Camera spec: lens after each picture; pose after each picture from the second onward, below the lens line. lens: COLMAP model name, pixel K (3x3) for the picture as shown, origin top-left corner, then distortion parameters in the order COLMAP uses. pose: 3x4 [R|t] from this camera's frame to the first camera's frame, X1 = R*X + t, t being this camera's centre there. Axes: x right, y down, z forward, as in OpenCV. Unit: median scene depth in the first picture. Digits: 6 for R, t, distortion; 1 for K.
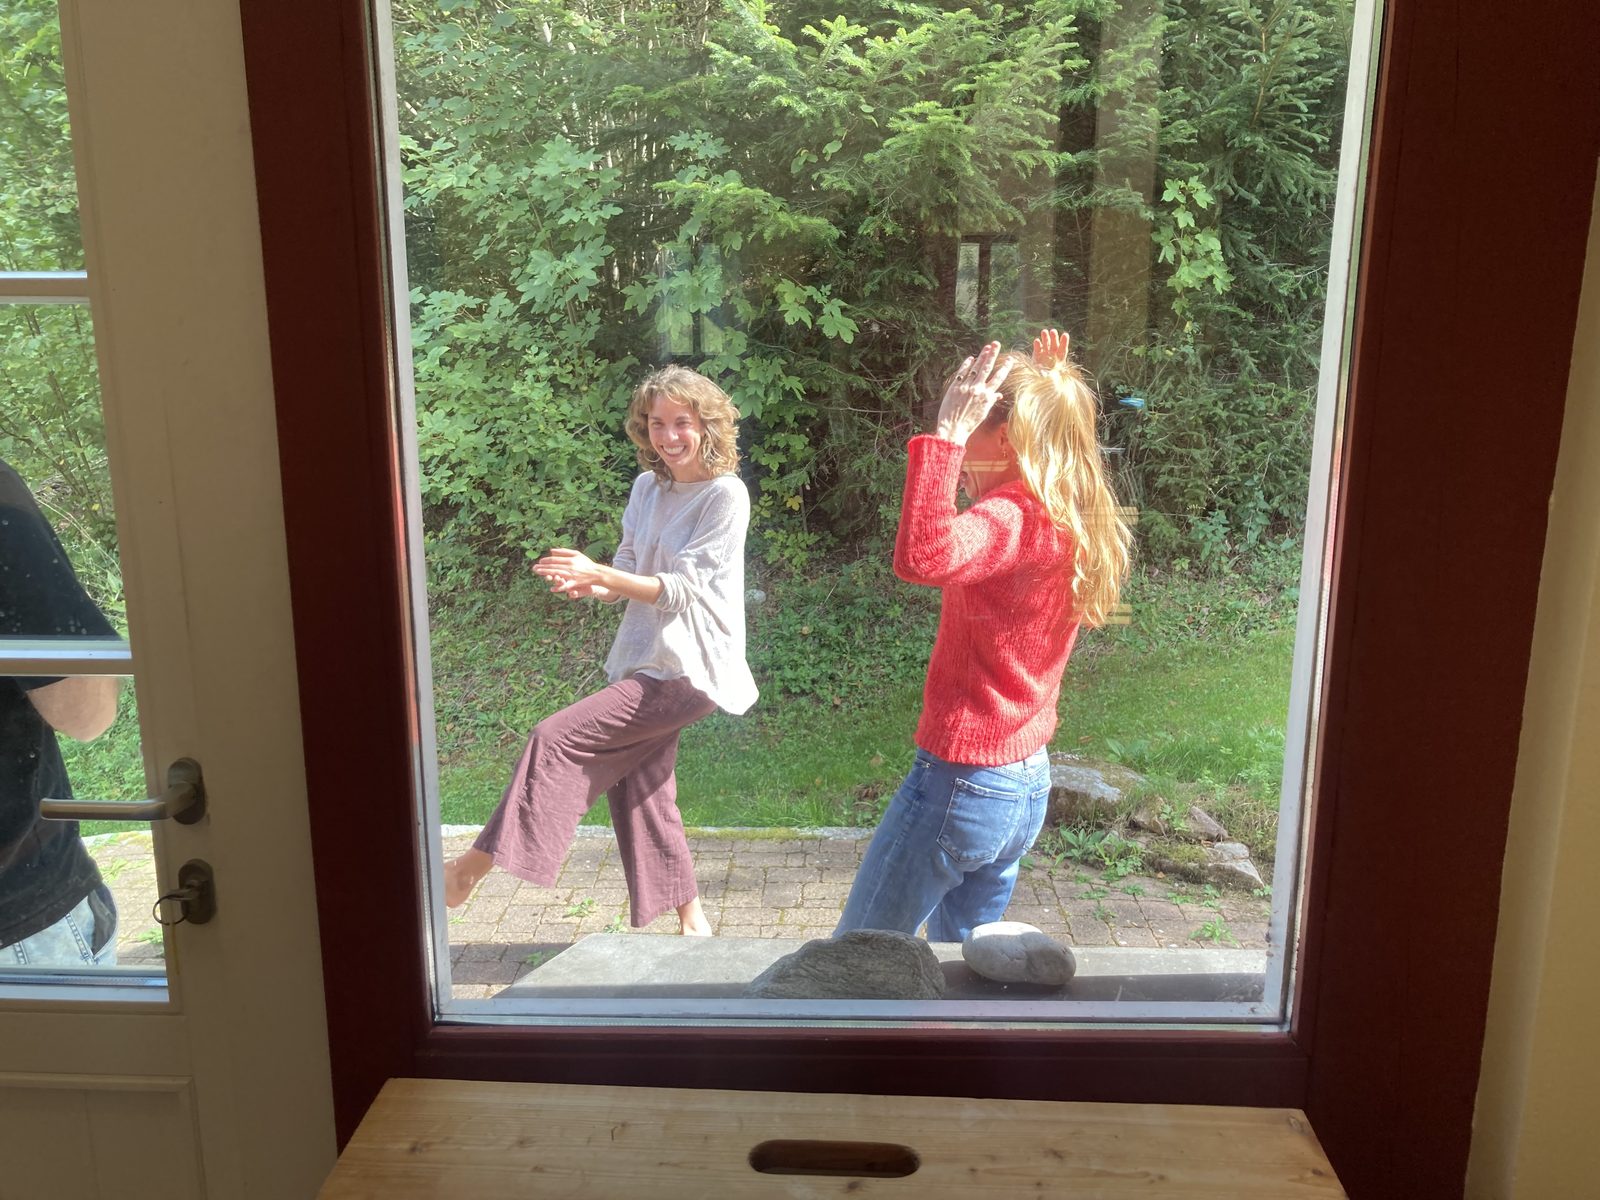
lens RADIAL K [[1328.8, 0, 809.1], [0, 1328.8, 596.8], [0, 0, 1]] dist [0.041719, -0.042789]
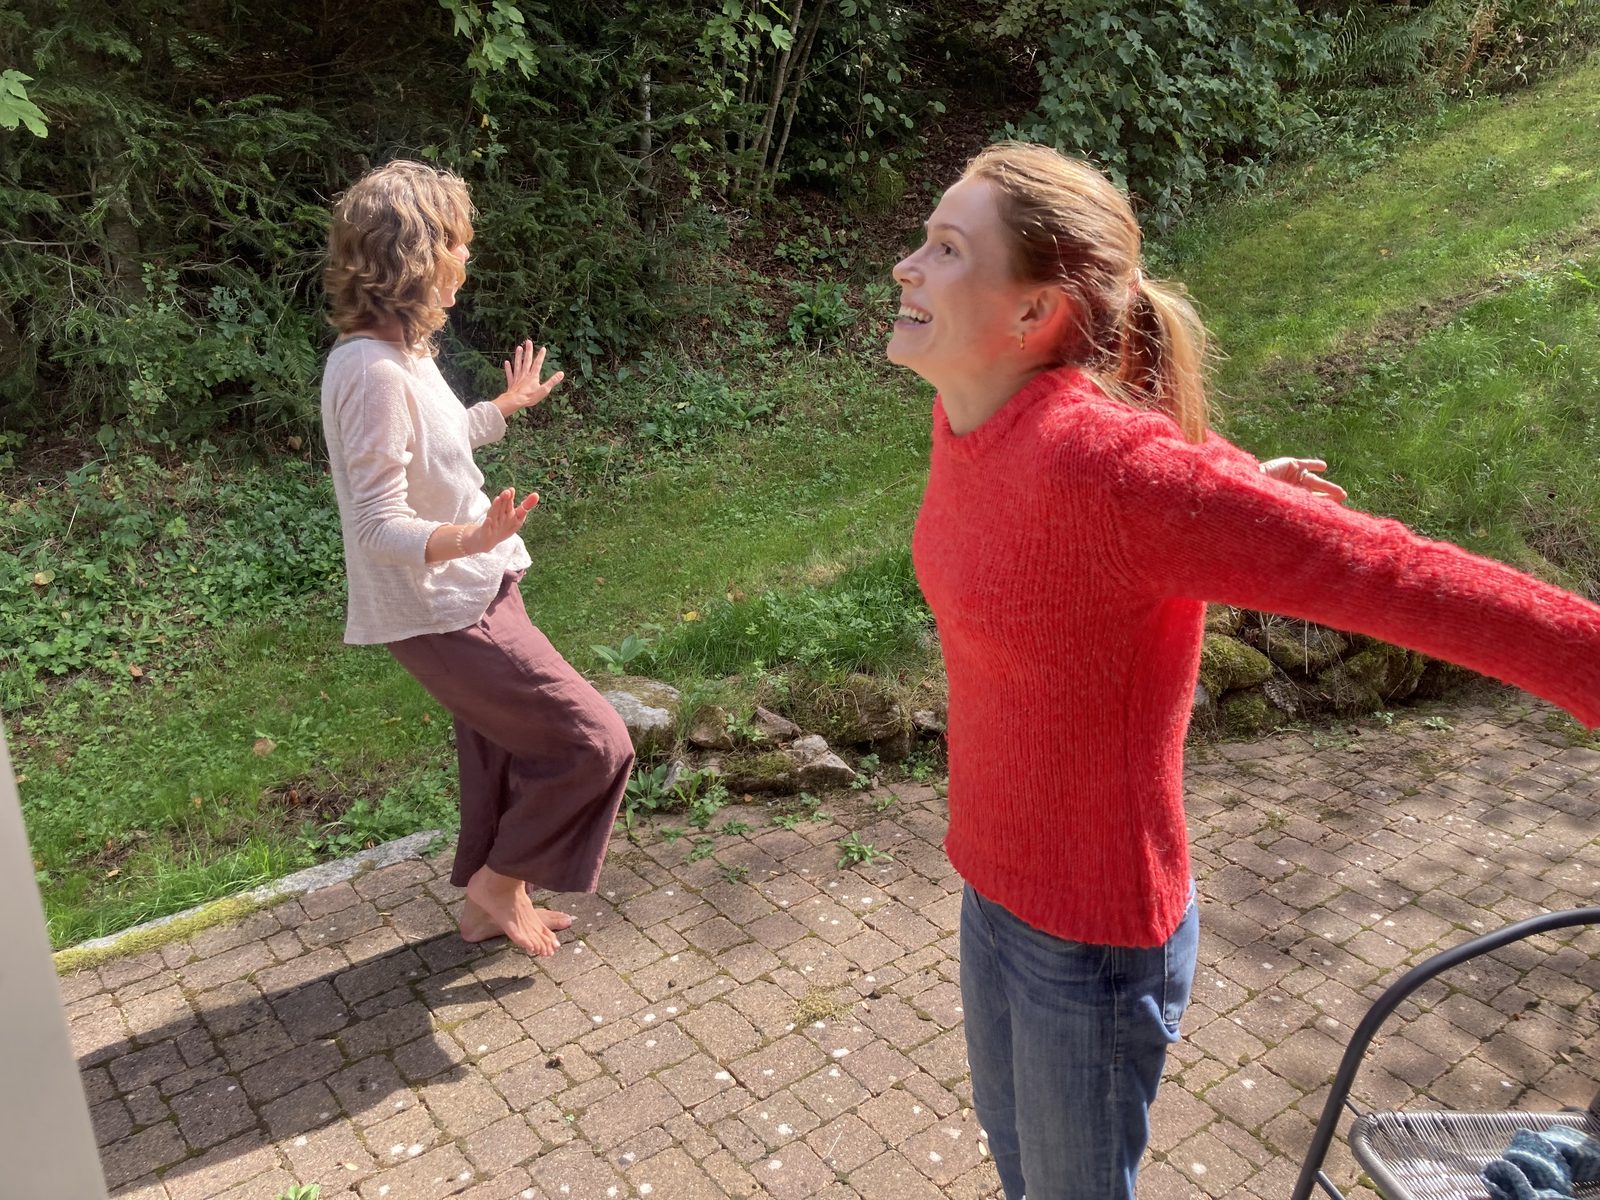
lens RADIAL K [[1328.8, 0, 811.1], [0, 1328.8, 573.3], [0, 0, 1]] dist [0.041719, -0.042789]
pose [[0.764621, -0.204840, 0.611062, -0.129335], [0.130503, 0.977714, 0.164450, -0.041786], [-0.631129, -0.045996, 0.774313, 0.238469]]
